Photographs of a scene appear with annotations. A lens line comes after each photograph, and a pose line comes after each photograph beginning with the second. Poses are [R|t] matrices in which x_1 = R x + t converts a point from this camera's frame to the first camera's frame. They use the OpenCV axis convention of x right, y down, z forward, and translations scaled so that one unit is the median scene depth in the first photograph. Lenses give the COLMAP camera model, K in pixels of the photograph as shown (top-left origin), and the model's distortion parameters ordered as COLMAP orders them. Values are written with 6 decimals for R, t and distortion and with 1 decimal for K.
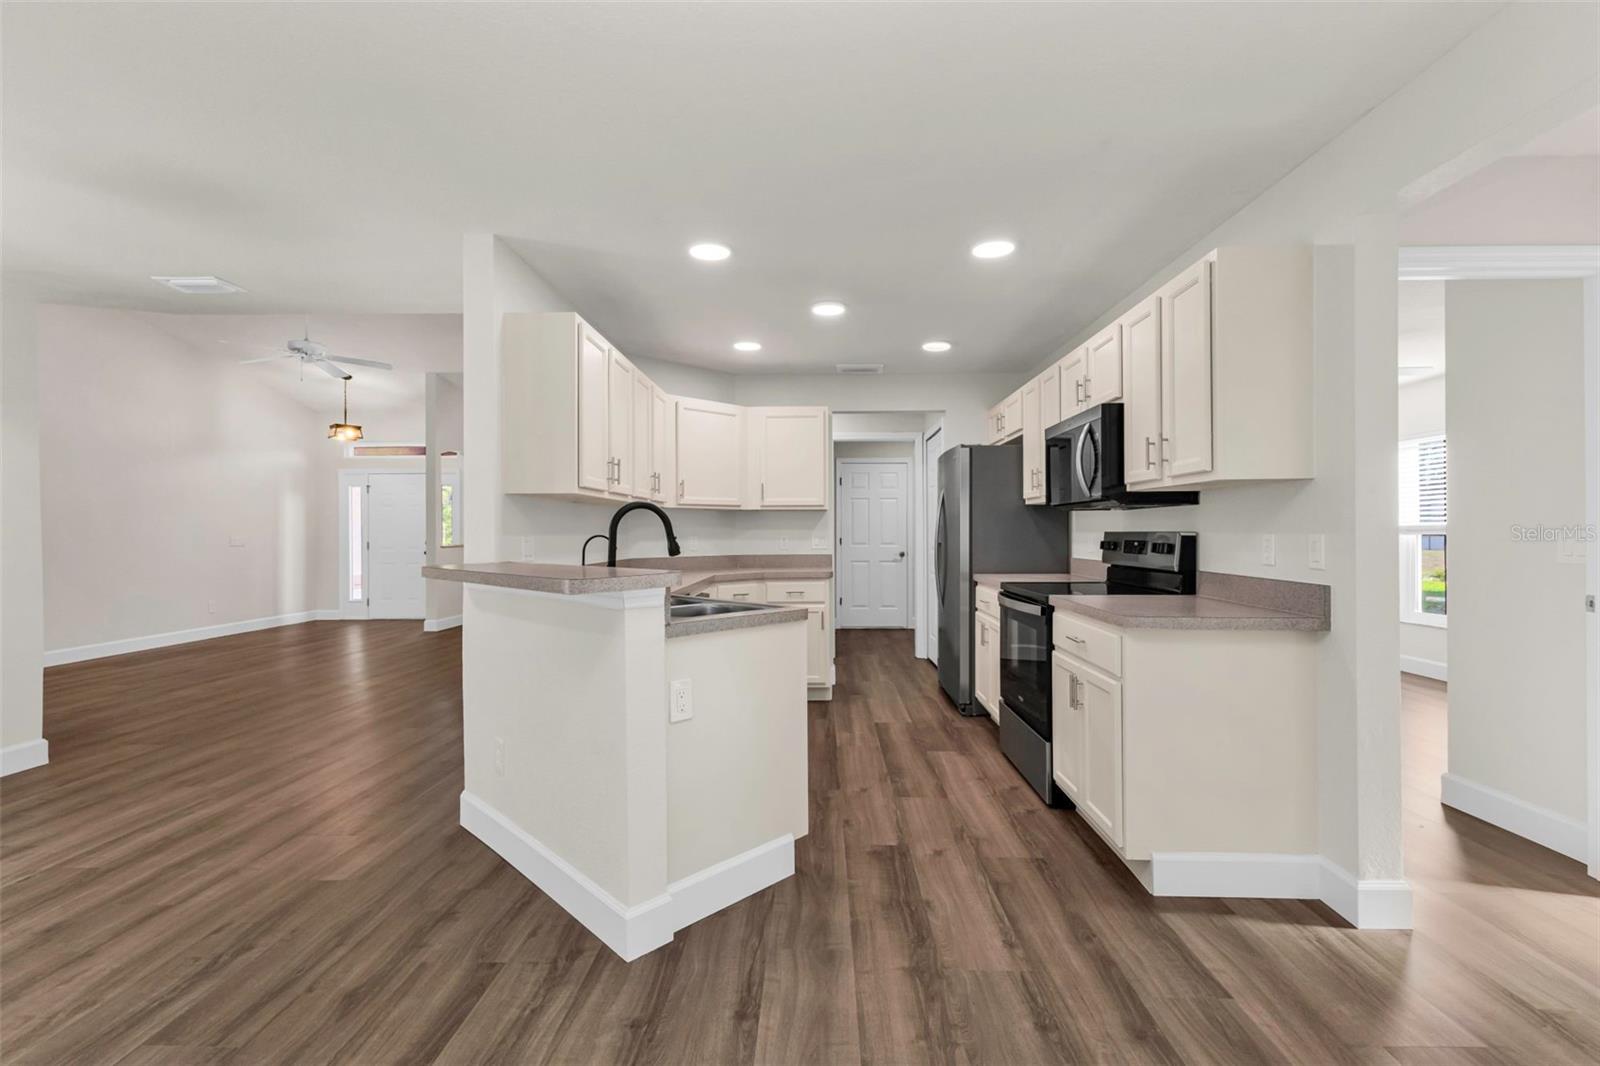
lens RADIAL K [[712.2, 0, 802.1], [0, 712.2, 528.4], [0, 0, 1]] dist [0.010867, -0.006531]
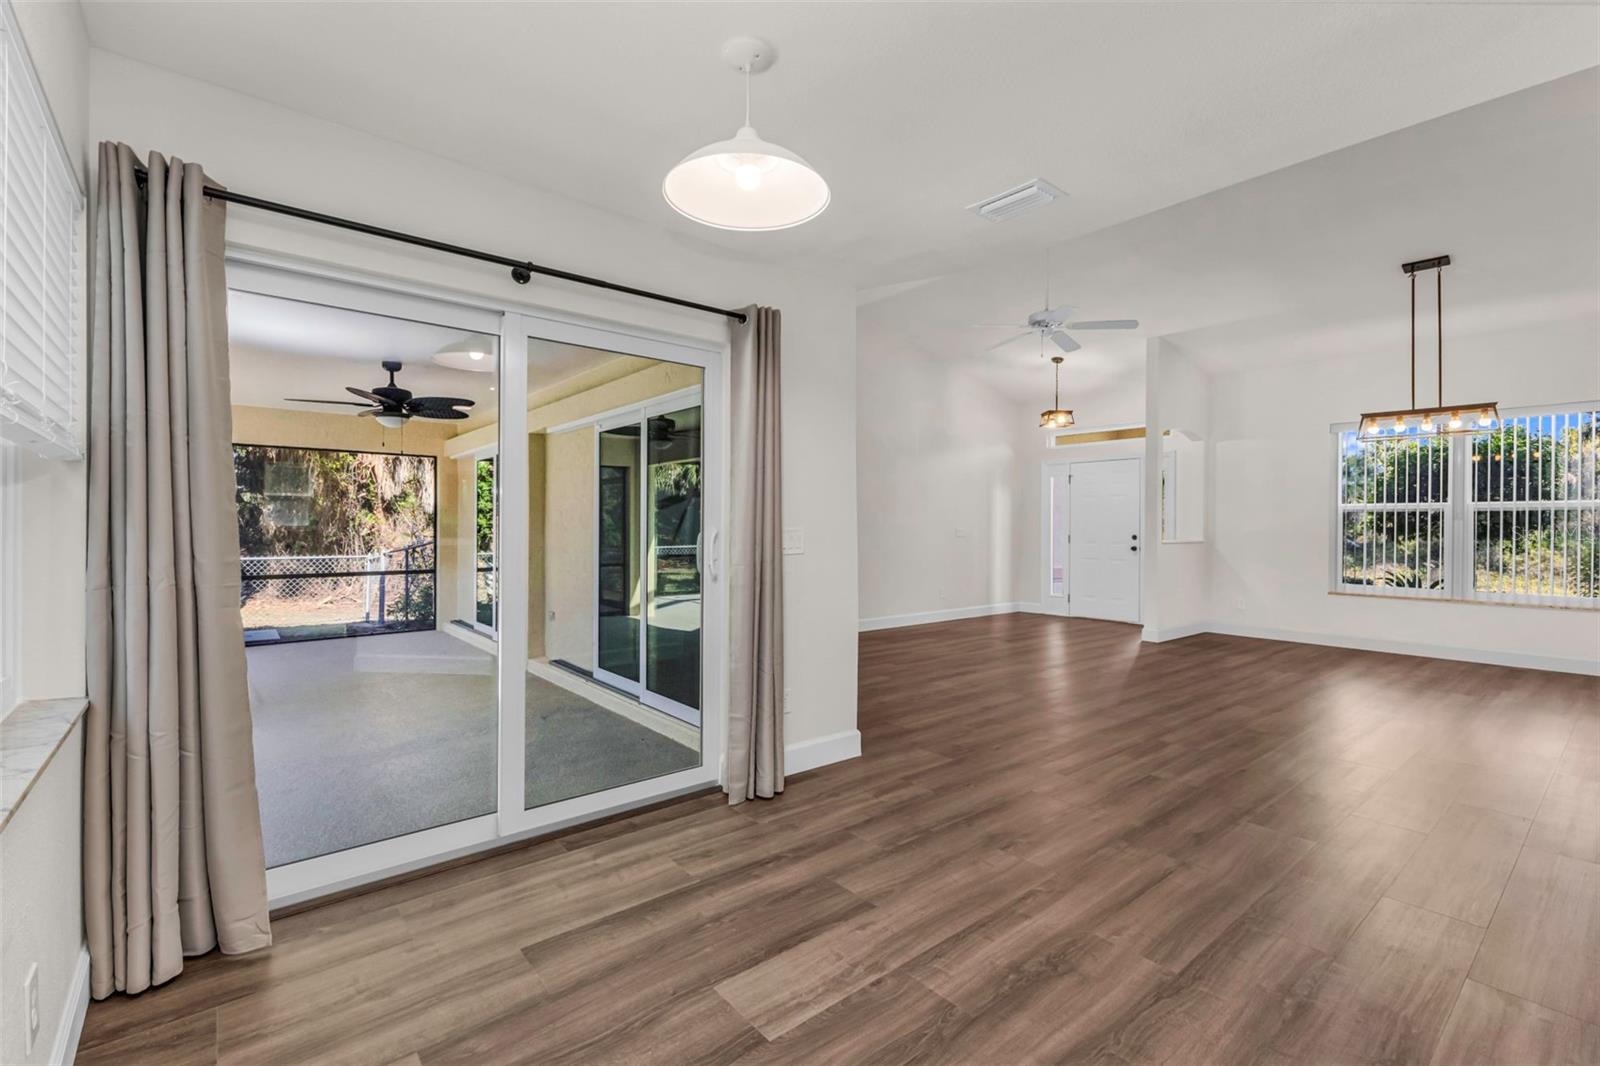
lens RADIAL K [[697.8, 0, 784.6], [0, 697.8, 527.0], [0, 0, 1]] dist [0.015108, -0.000597]
pose [[0.648919, 0.009872, -0.760794, -0.482023], [-0.003758, 0.999945, 0.009770, 0.002808], [0.760848, -0.003481, 0.648920, 0.362253]]
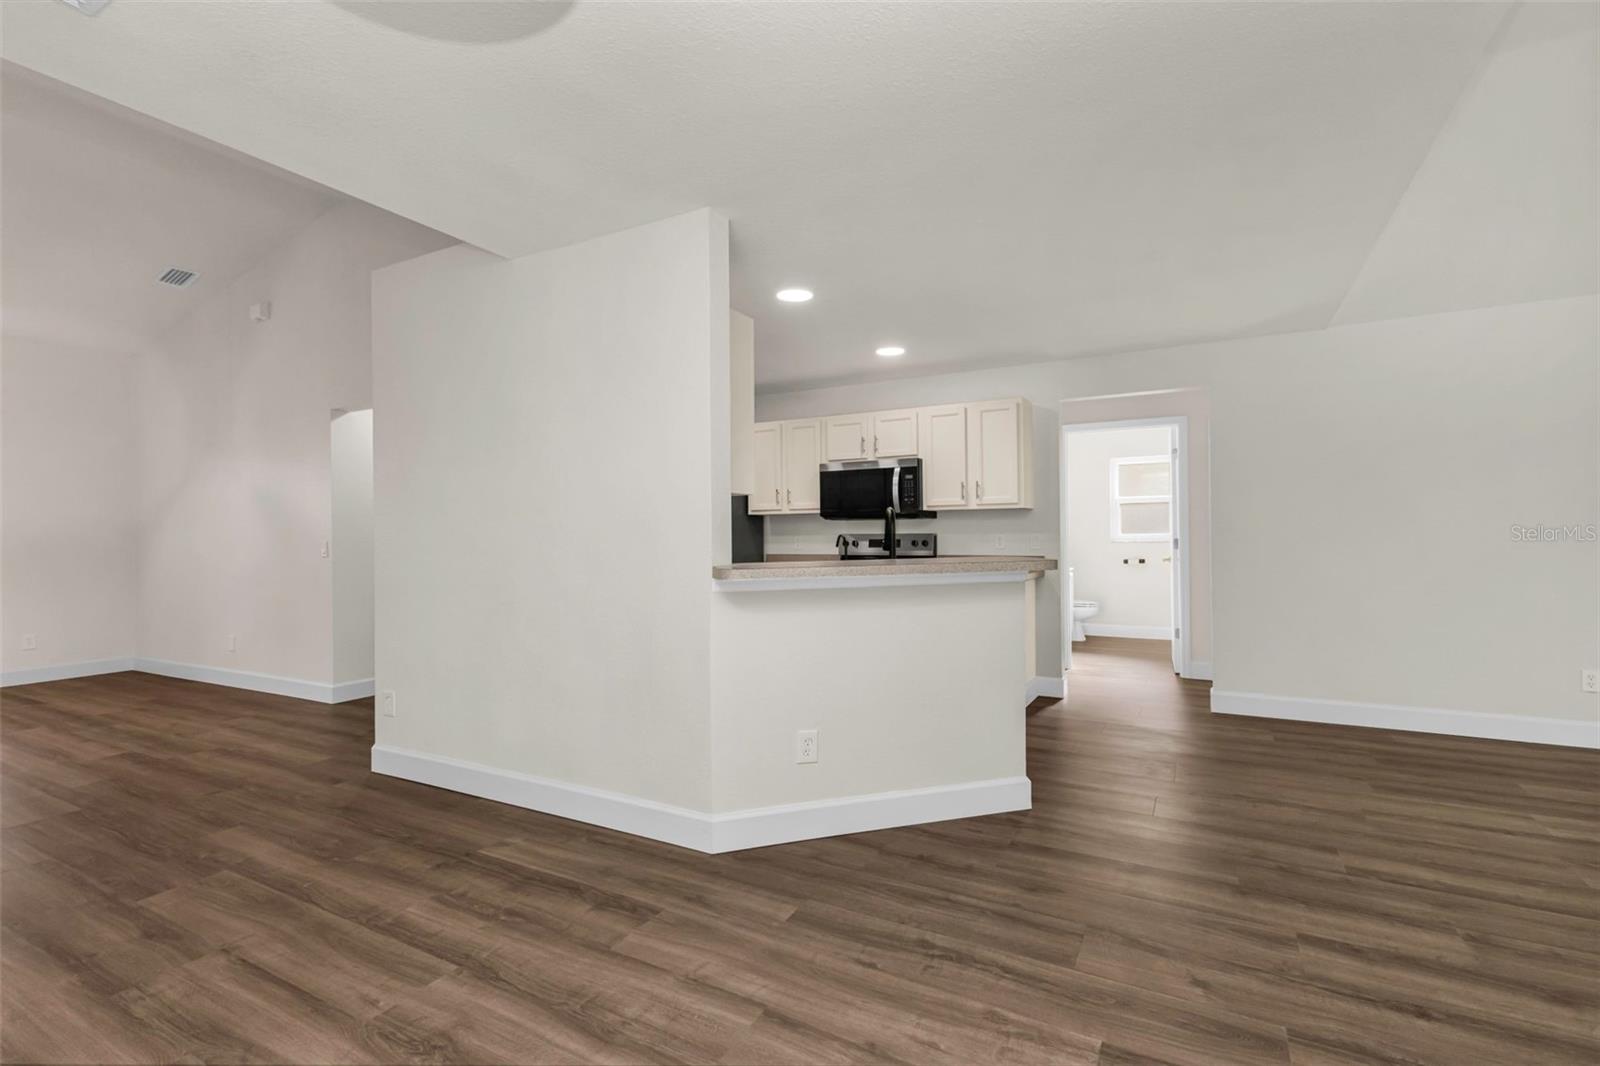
lens RADIAL K [[725.5, 0, 813.4], [0, 725.5, 535.3], [0, 0, 1]] dist [0.011830, -0.000542]
pose [[0.452496, 0.003493, 0.891760, -1.151438], [0.005608, 0.999961, -0.006762, 0.027938], [-0.891749, 0.008061, 0.452459, 0.455249]]
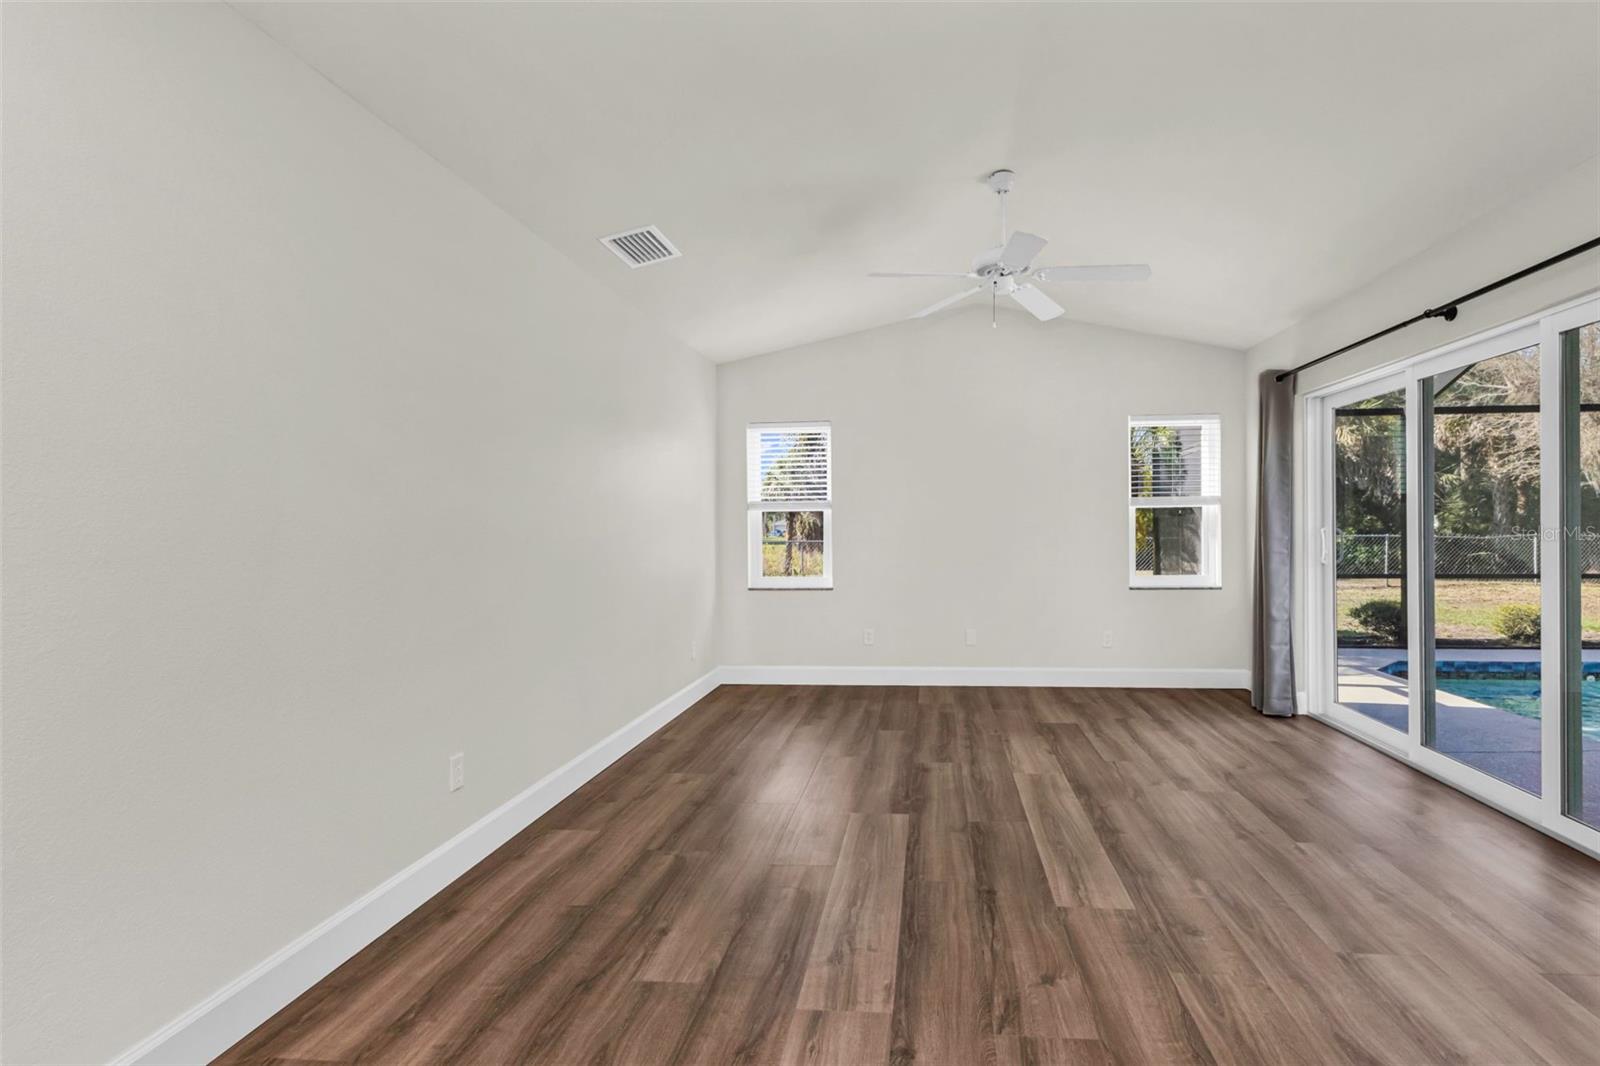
lens RADIAL K [[720.2, 0, 873.4], [0, 720.2, 533.3], [0, 0, 1]] dist [0.016949, -0.000280]
pose [[-0.998517, 0.014069, 0.052600, 0.013979], [0.014271, 0.999892, 0.003464, -0.002572], [-0.052546, 0.004210, -0.998610, 0.649365]]
